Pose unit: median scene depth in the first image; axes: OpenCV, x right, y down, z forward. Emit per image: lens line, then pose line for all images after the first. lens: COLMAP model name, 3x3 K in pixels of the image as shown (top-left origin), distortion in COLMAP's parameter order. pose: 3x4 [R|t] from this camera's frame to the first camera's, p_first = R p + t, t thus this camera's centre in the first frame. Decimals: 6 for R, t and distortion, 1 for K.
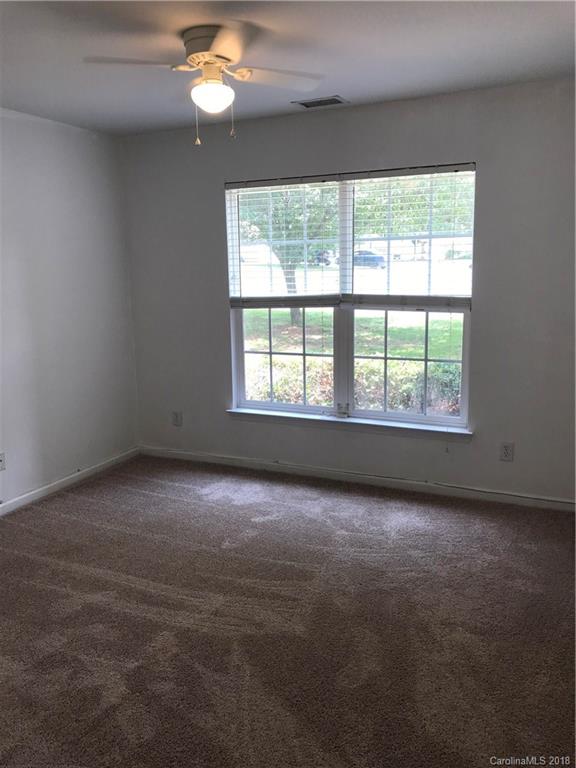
lens RADIAL K [[615.8, 0, 285.9], [0, 615.8, 369.8], [0, 0, 1]] dist [0.010055, -0.005159]
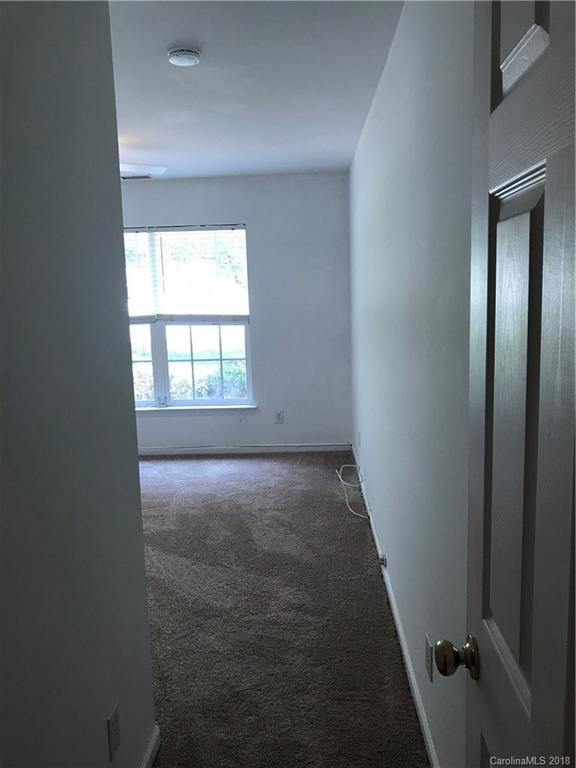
lens RADIAL K [[615.8, 0, 285.9], [0, 615.8, 369.8], [0, 0, 1]] dist [0.010055, -0.005159]
pose [[0.915346, -0.057913, 0.398482, -0.213772], [0.079035, 0.996194, -0.036768, 0.075664], [-0.394836, 0.065150, 0.916439, -0.375794]]
